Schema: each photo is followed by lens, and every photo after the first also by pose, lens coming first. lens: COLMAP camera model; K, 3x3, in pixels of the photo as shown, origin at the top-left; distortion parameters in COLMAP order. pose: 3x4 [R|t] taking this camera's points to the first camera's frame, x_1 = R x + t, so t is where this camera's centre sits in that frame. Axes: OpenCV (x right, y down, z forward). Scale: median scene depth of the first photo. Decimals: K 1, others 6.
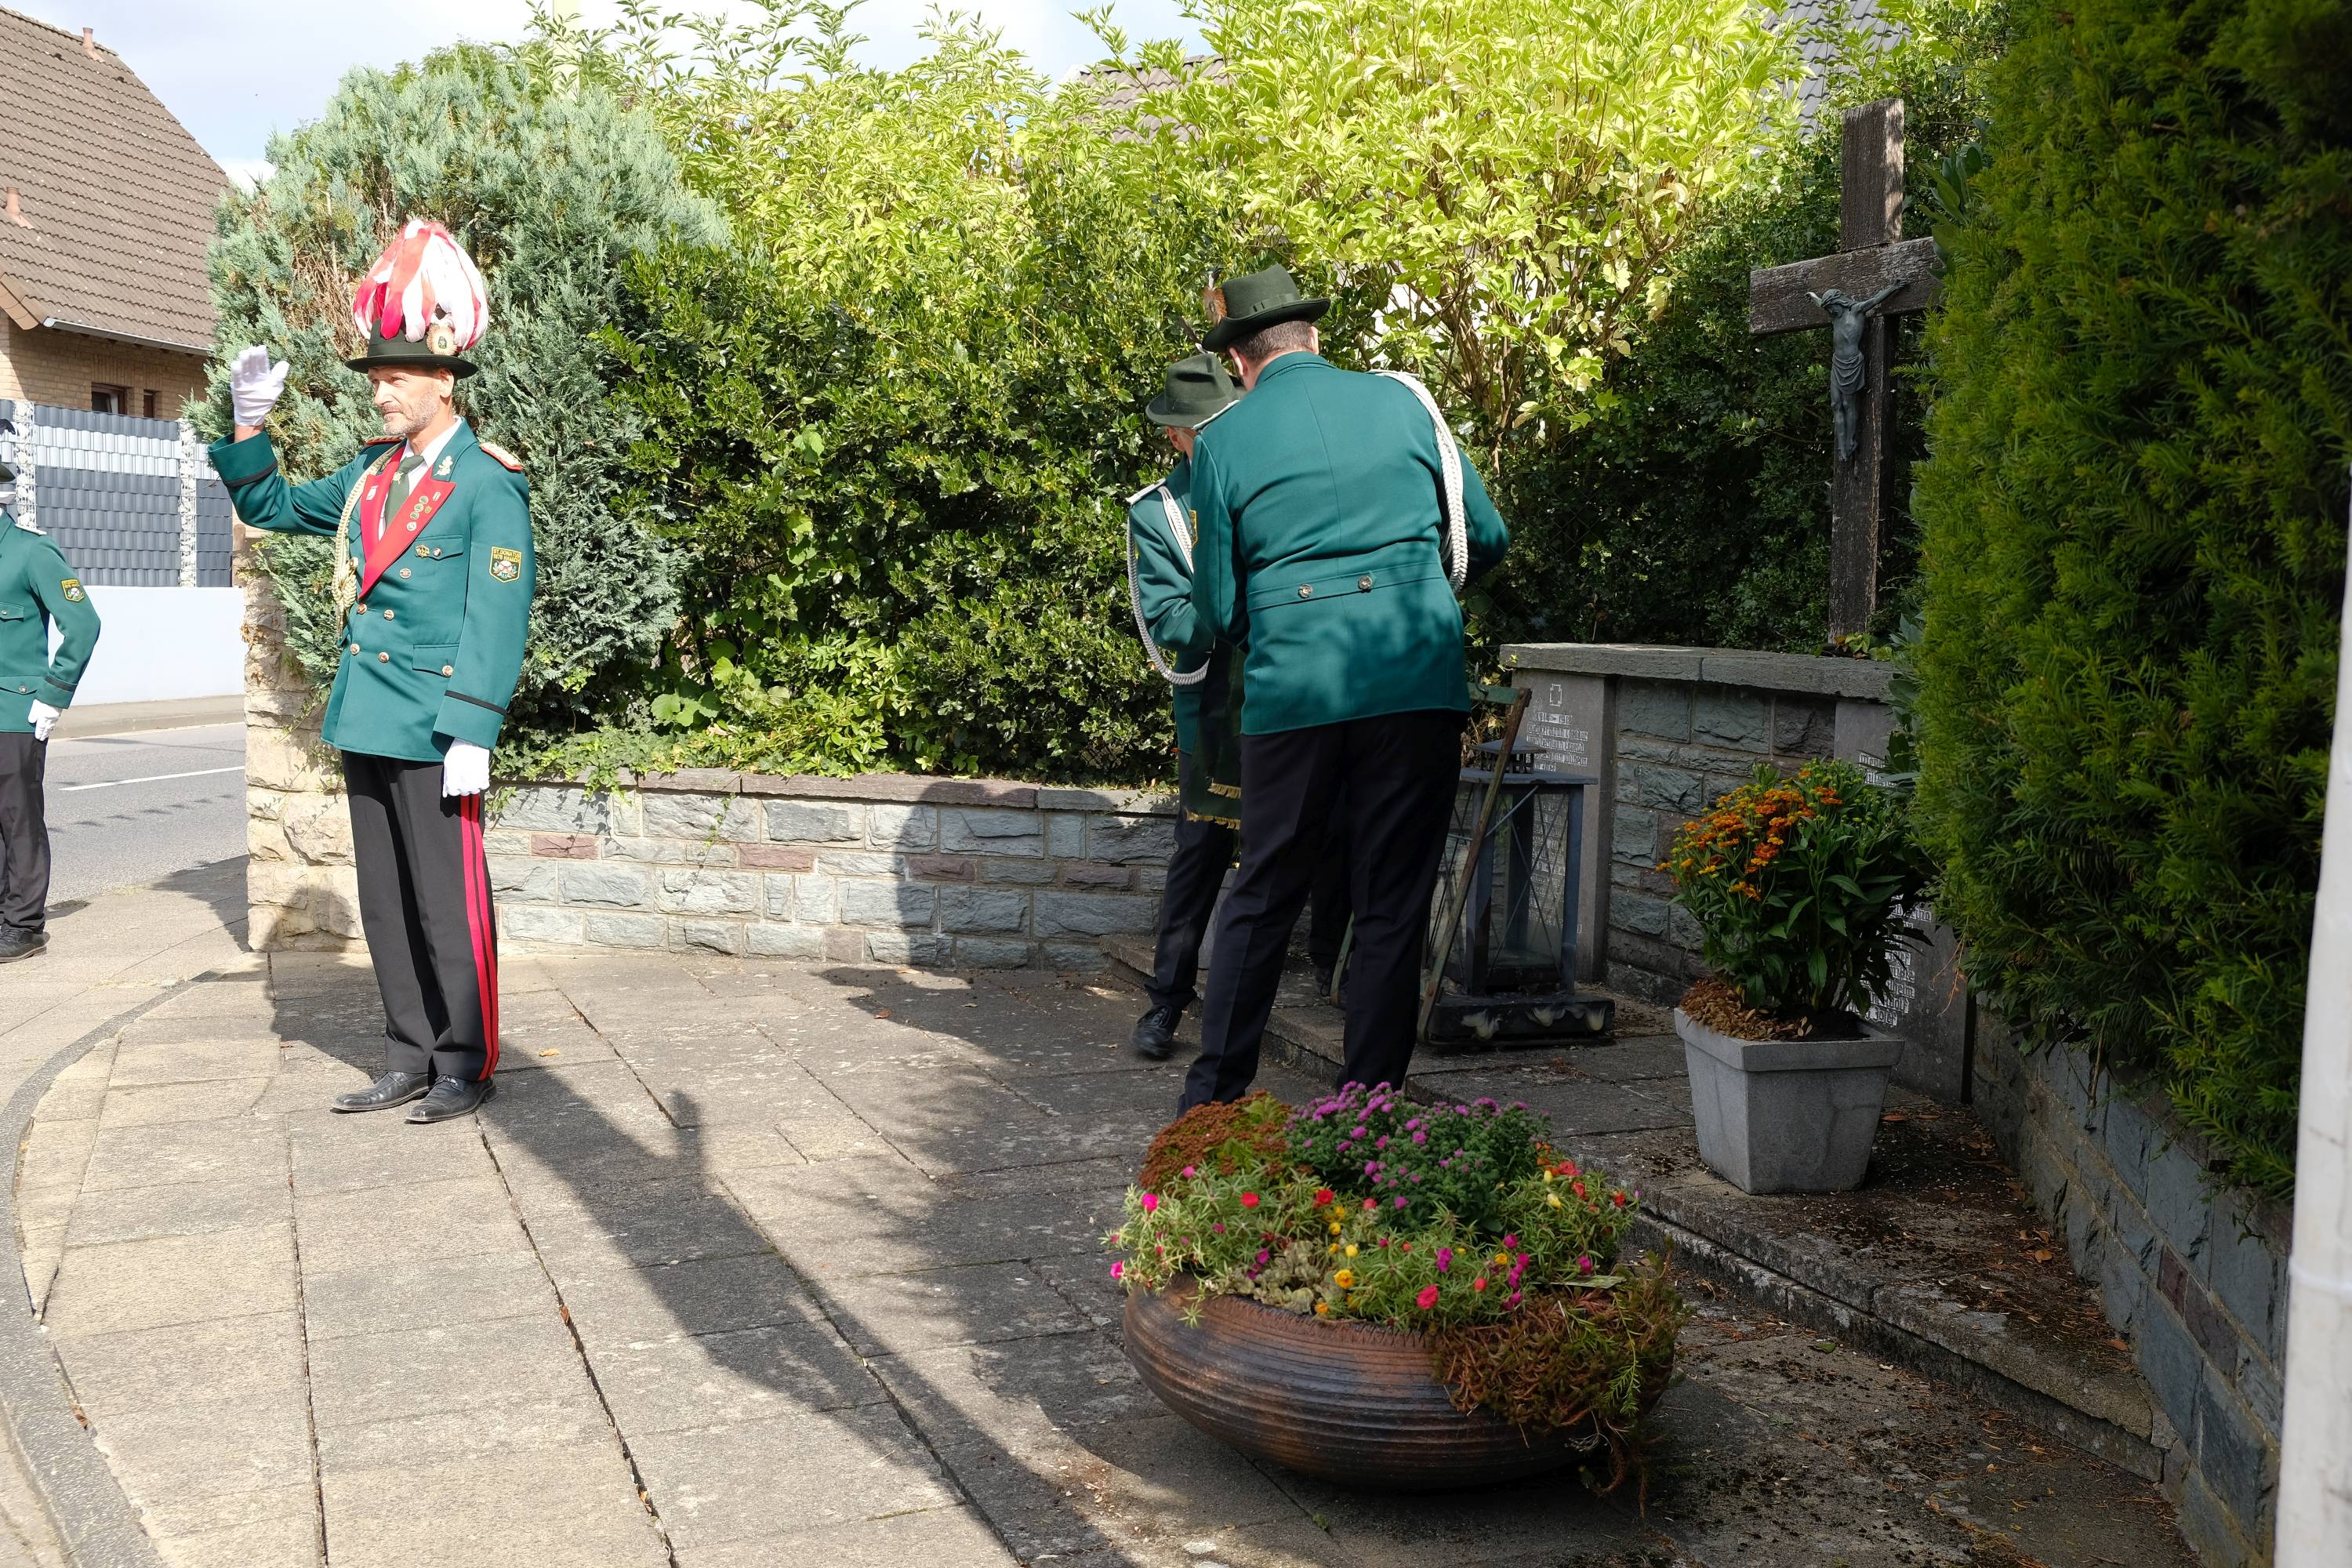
lens RADIAL K [[2323.0, 0, 1172.8], [0, 2323.0, 786.4], [0, 0, 1]] dist [-0.006936, 0.000000]
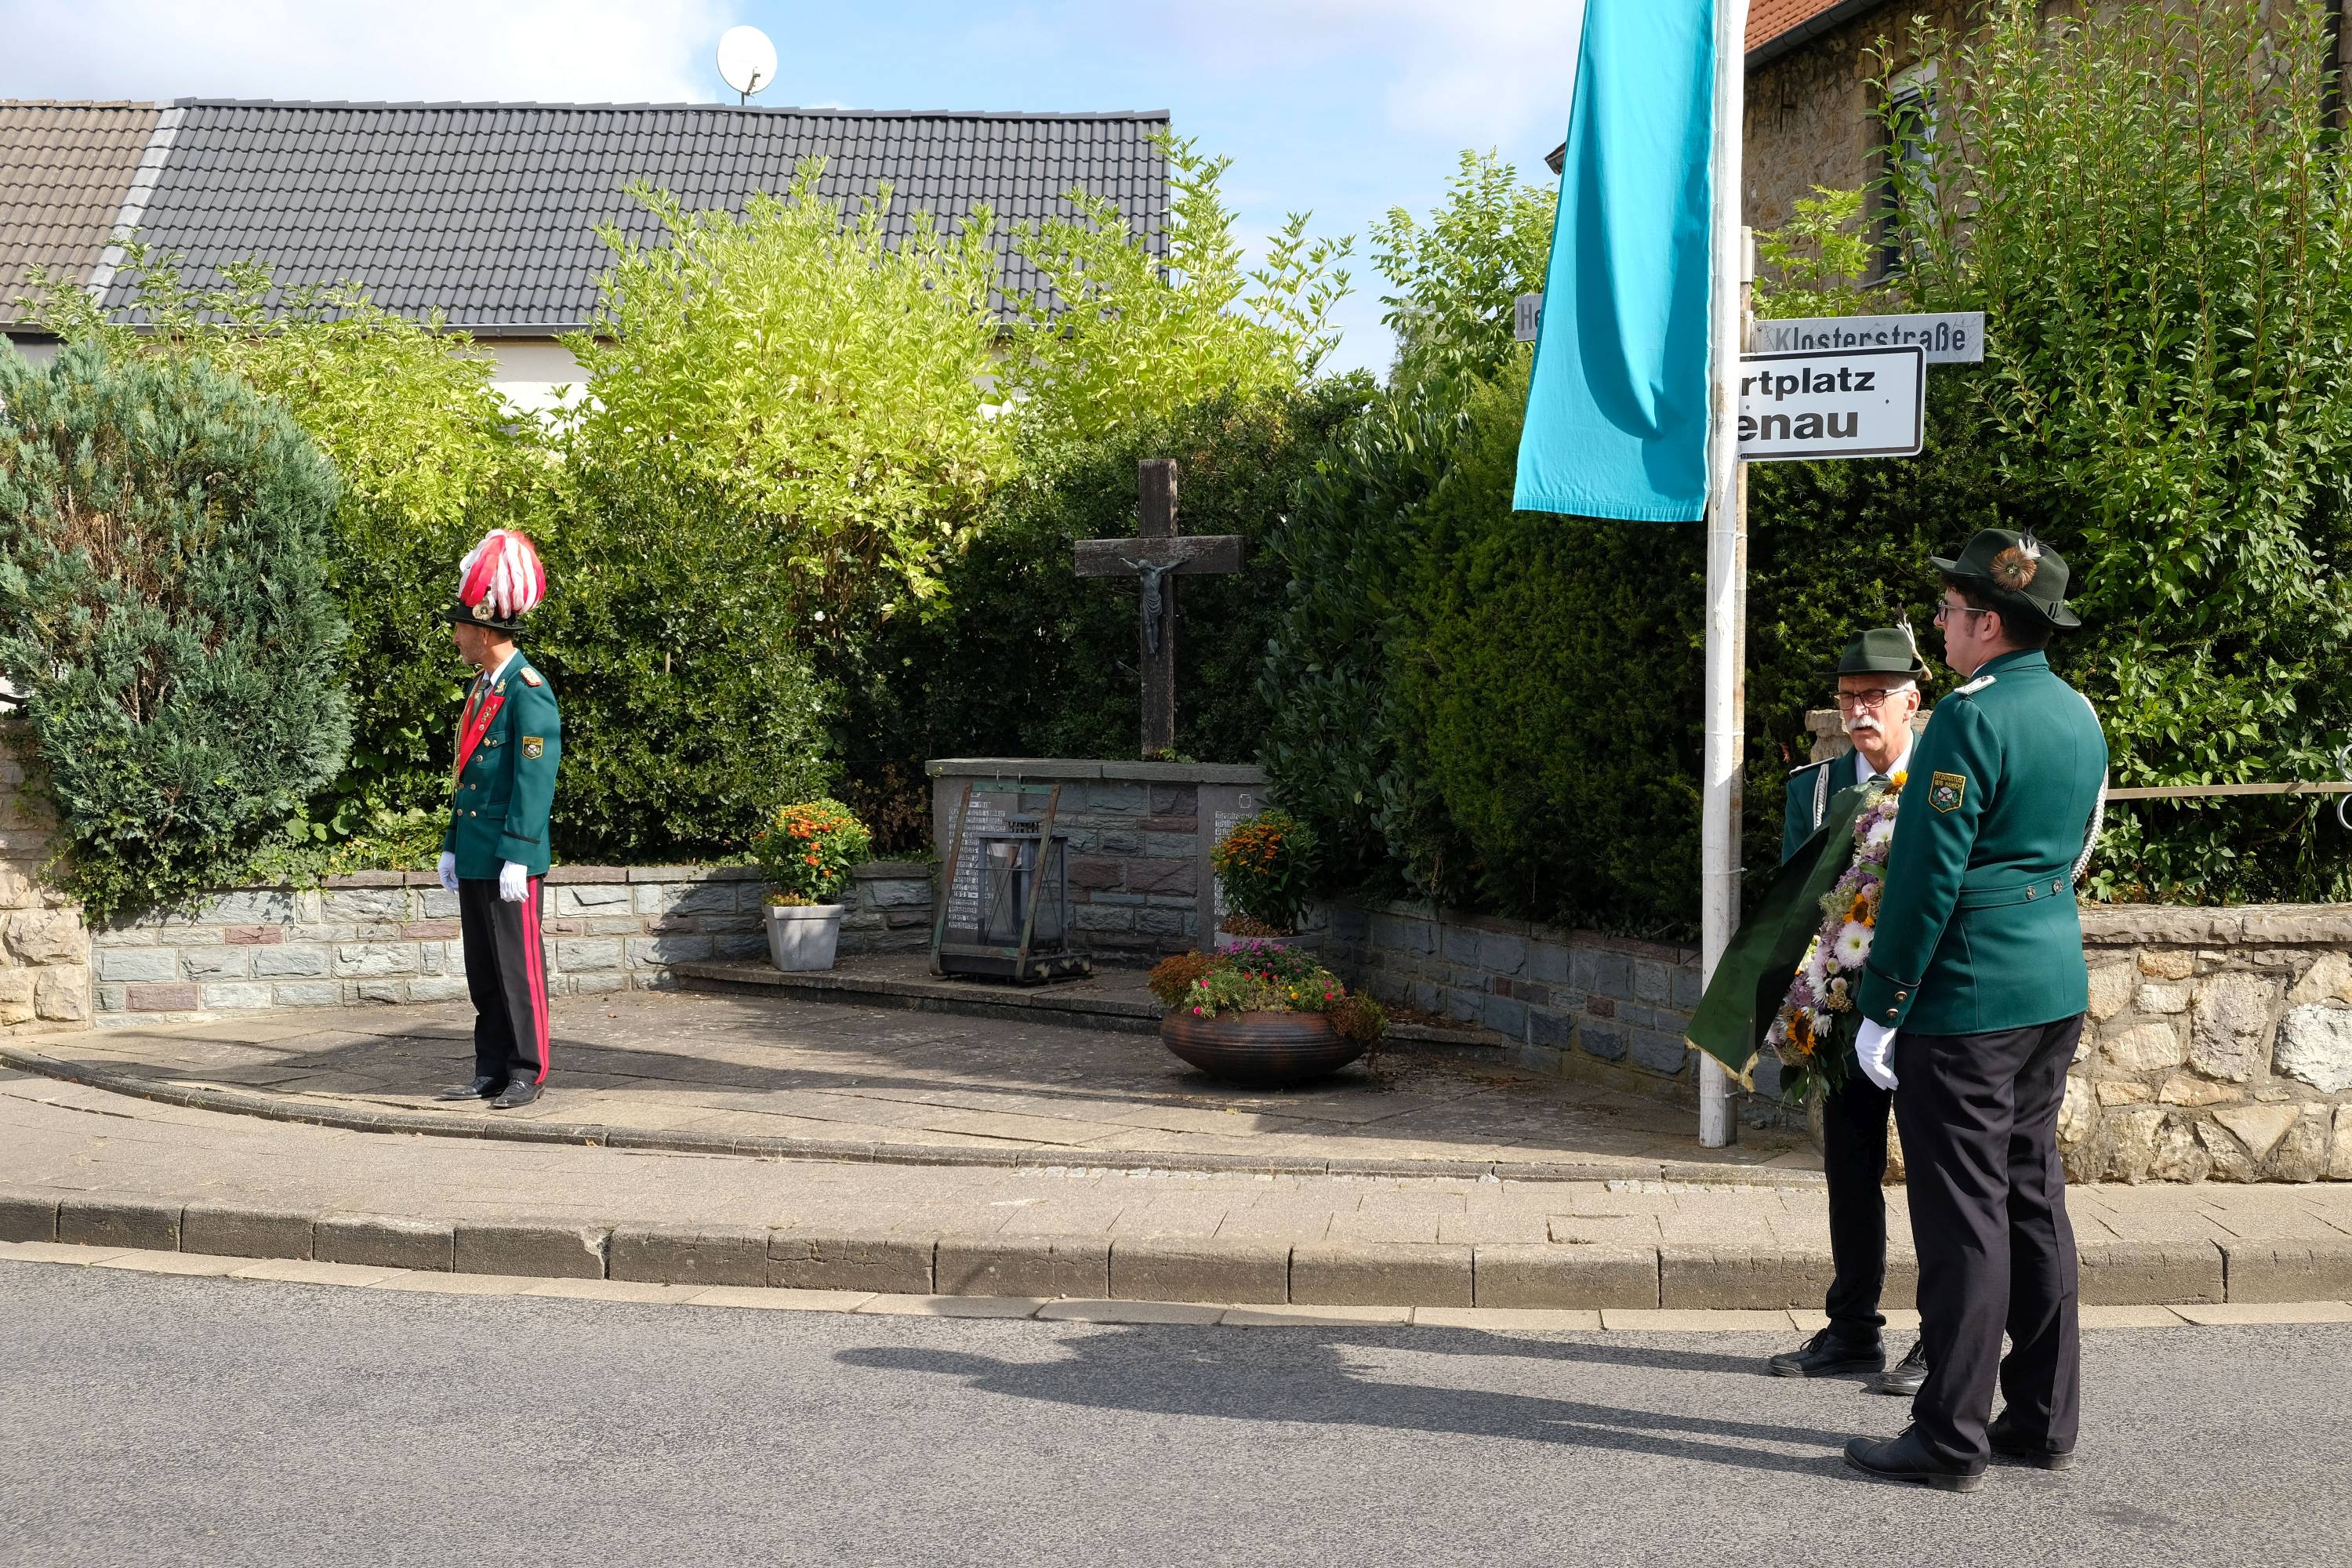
lens RADIAL K [[2828.2, 0, 1173.8], [0, 2828.2, 781.6], [0, 0, 1]] dist [-0.000239, 0.000000]
pose [[0.826259, -0.039096, 0.561931, -0.772149], [0.064509, 0.997593, -0.025446, 0.013786], [-0.559584, 0.057275, 0.826792, -0.680481]]
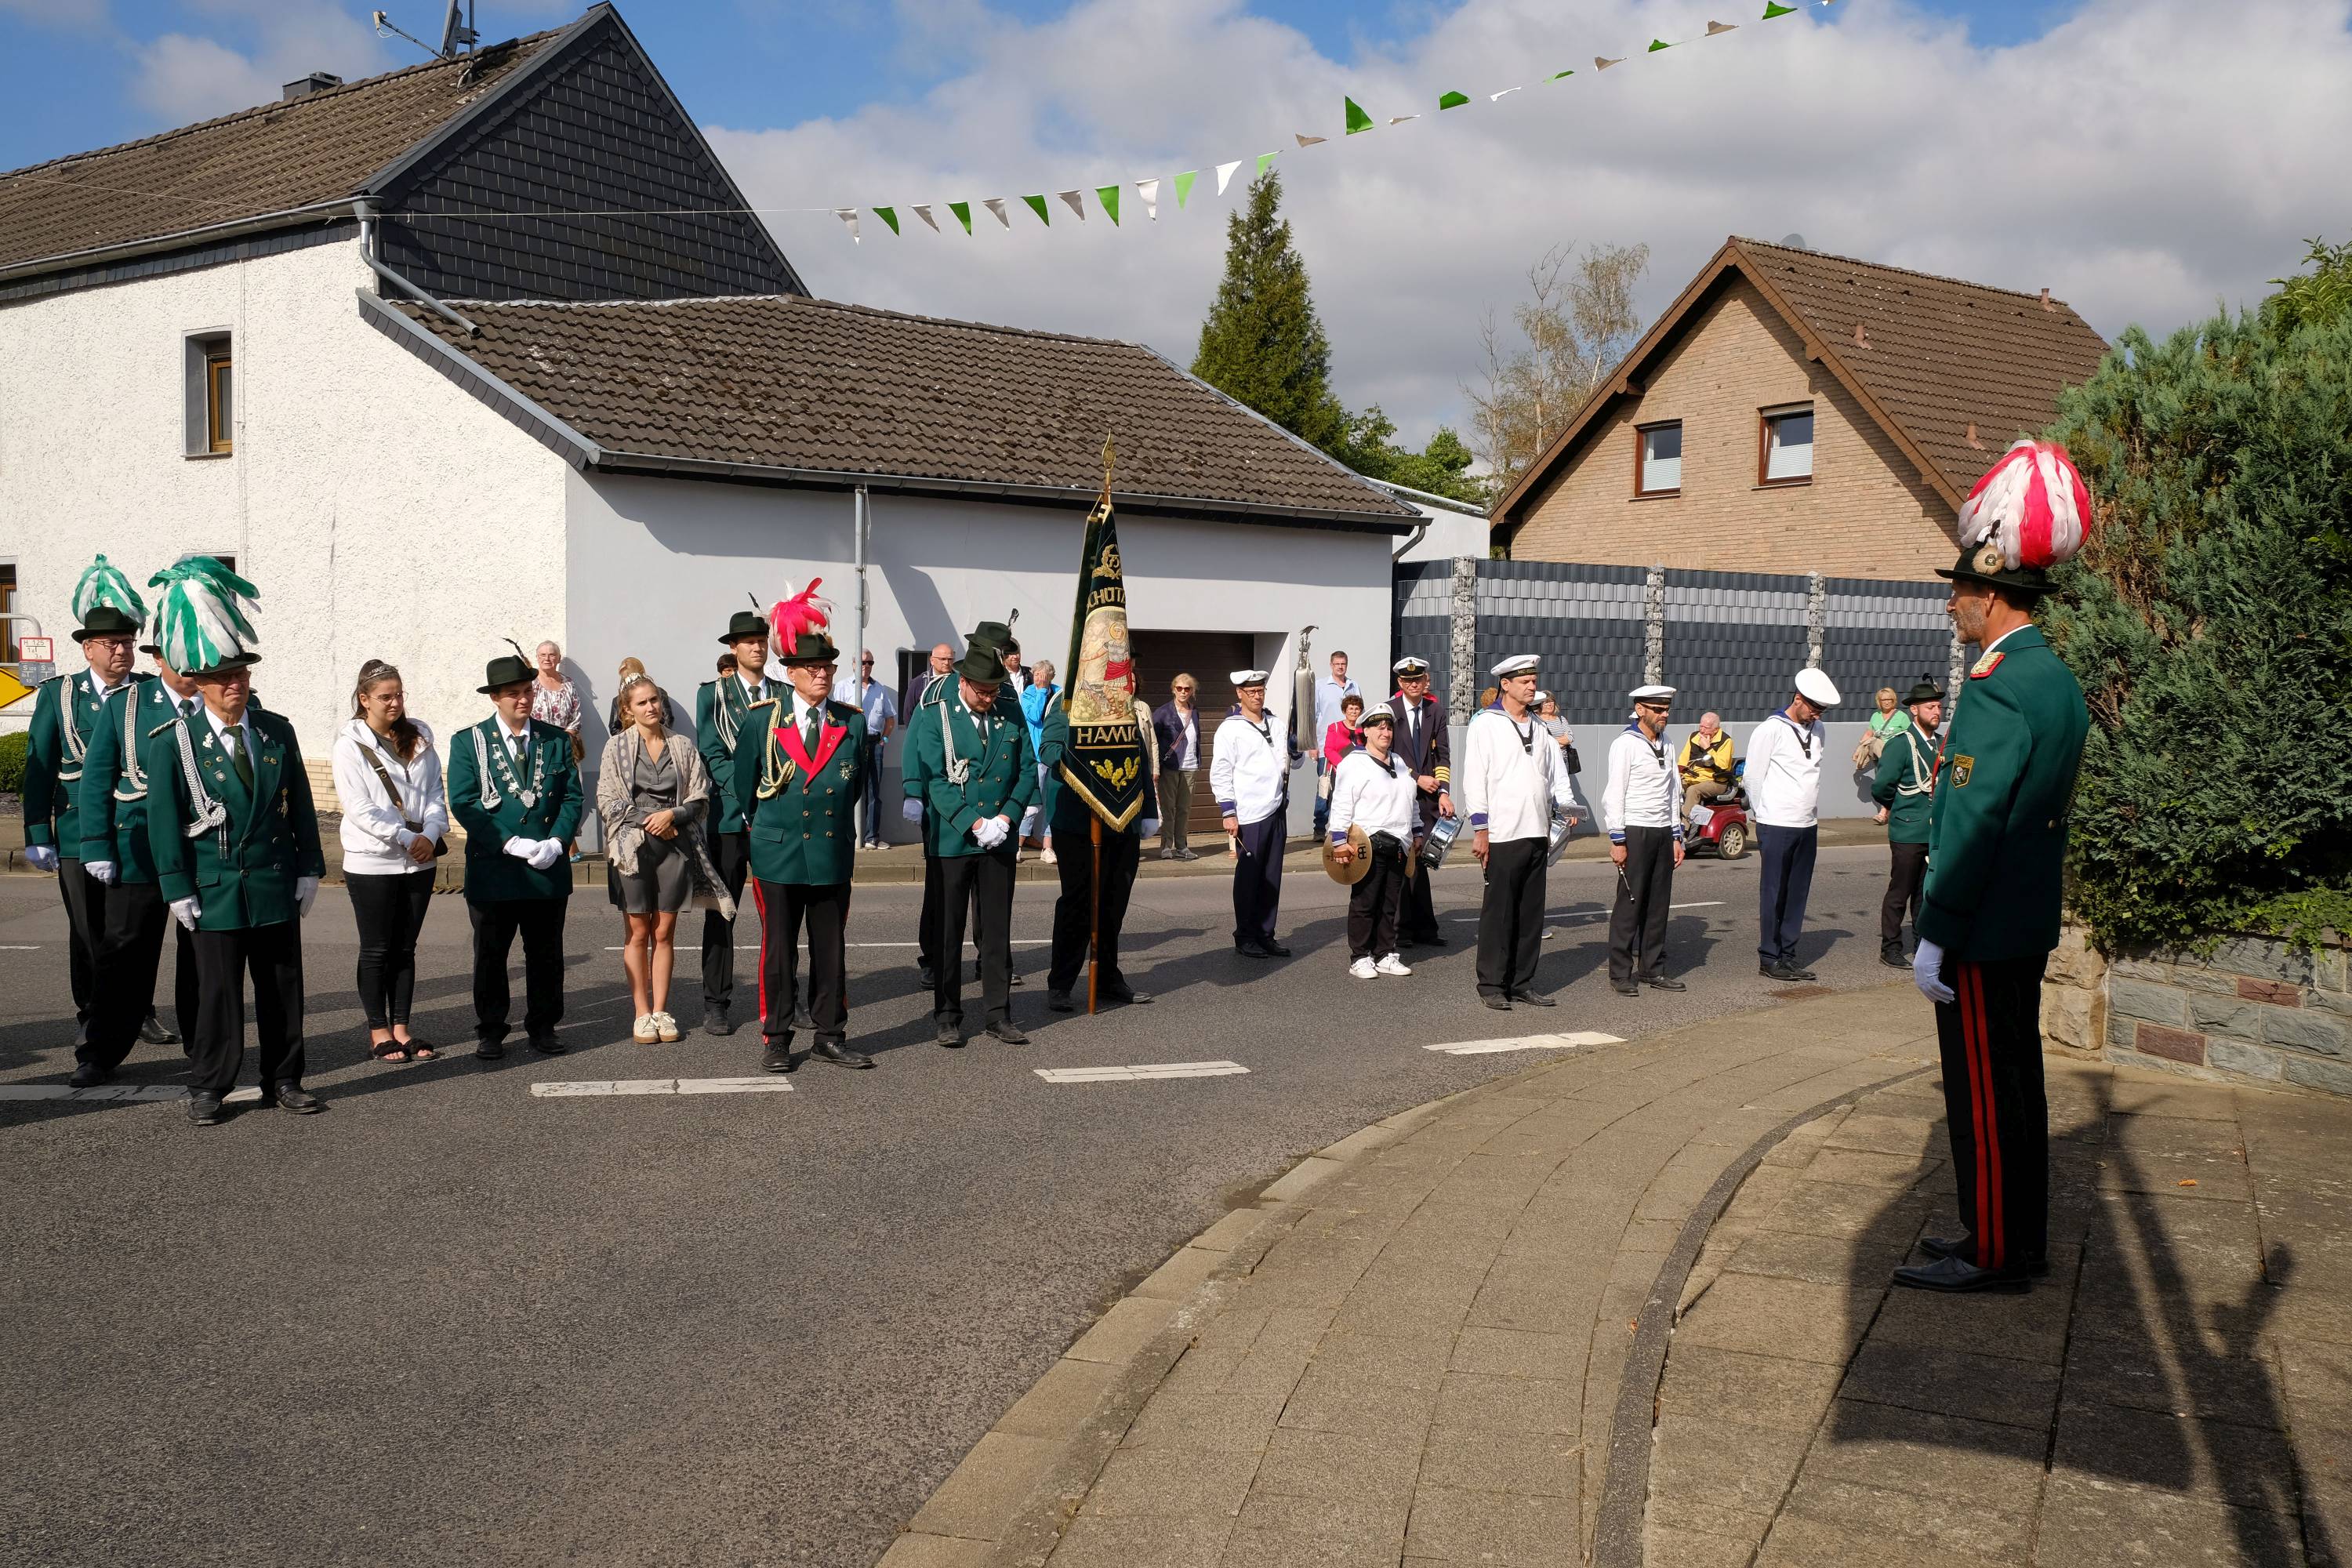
lens RADIAL K [[1812.1, 0, 1184.3], [0, 1812.1, 802.6], [0, 0, 1]] dist [-0.032291, 0.022921]
pose [[0.635601, 0.038131, -0.771076, 0.074058], [-0.065400, 0.997849, -0.004564, -0.028634], [0.769243, 0.053329, 0.636727, 0.041764]]
